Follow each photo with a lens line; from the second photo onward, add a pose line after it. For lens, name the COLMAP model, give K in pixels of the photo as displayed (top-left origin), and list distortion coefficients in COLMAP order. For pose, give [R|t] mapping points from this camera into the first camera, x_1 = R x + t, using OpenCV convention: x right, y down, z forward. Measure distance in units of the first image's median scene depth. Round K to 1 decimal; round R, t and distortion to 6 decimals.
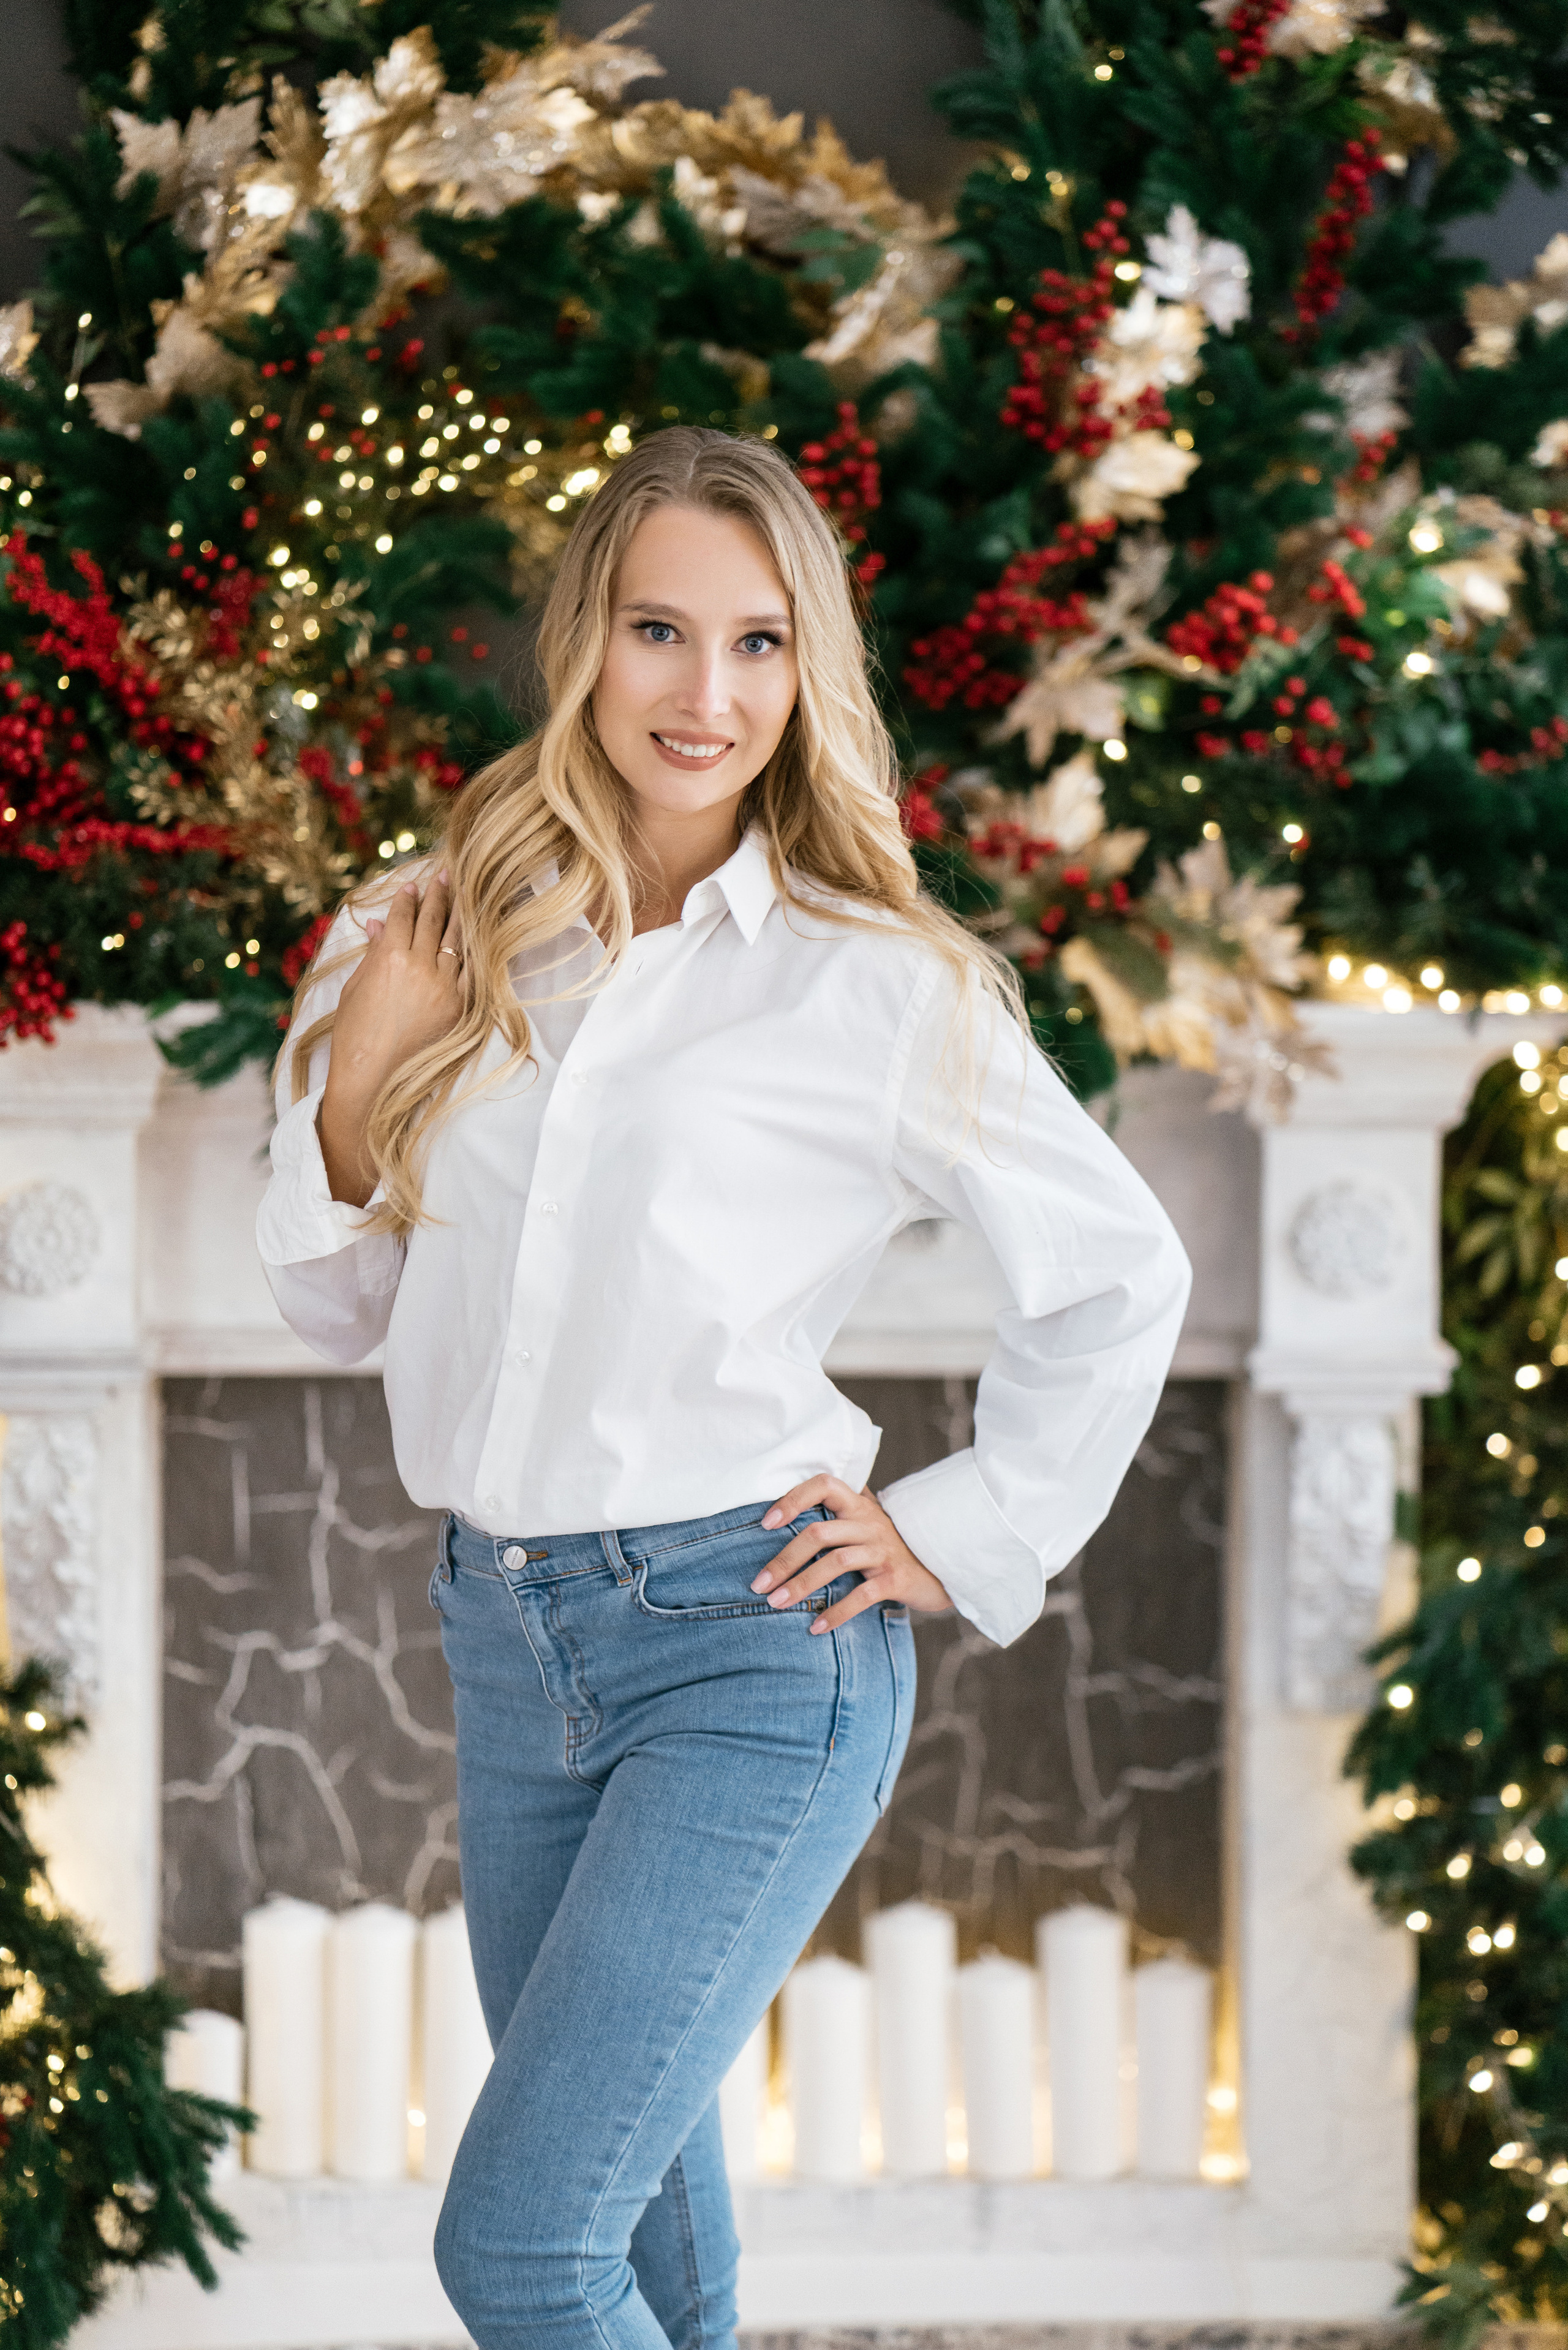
lens RADIAL K [[5798.4, 0, 784.0], [0, 5798.4, 1175.0], [0, 0, 1]] dist [0.539676, -0.106431]
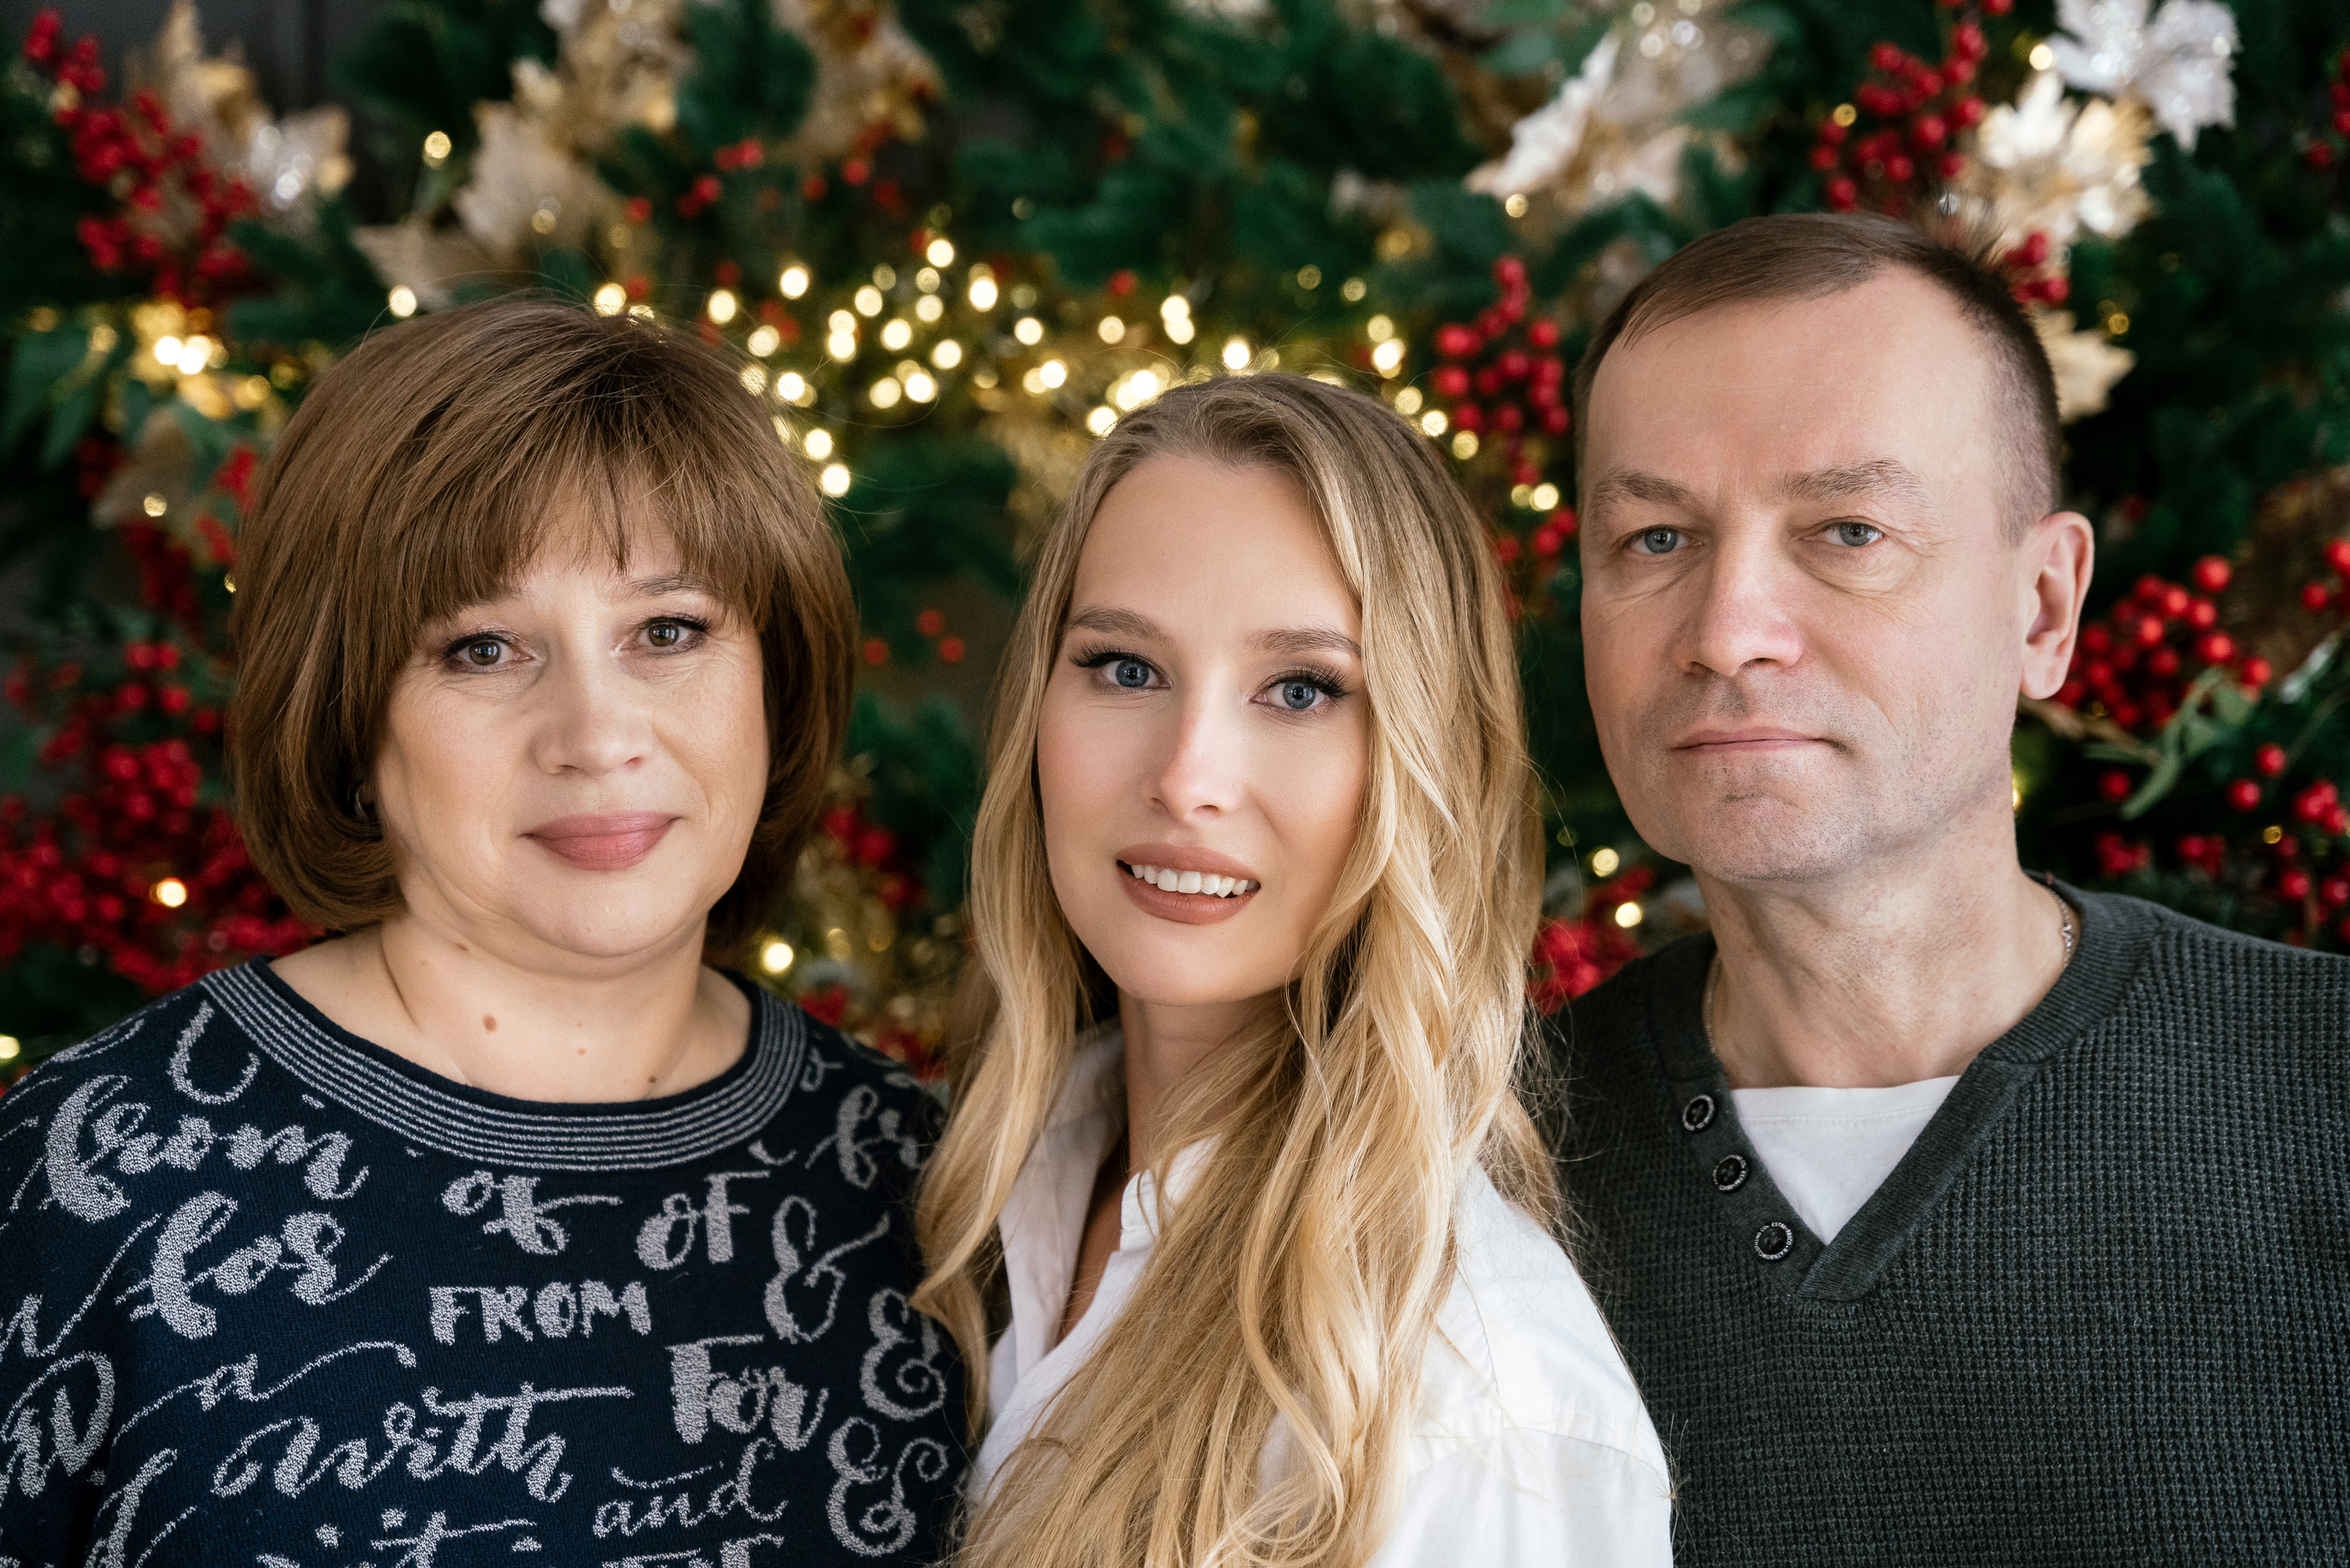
lens RADIAL K [[4336.1, 0, 1175.0], [0, 4336.1, 784.0], [0, 0, 1]] dist [0.252914, -0.020485]
pose [[0.970552, 0.035206, -0.238304, 0.084445], [-0.043057, 0.998685, -0.027821, -0.063666], [0.237011, 0.037263, 0.970792, 0.553996]]
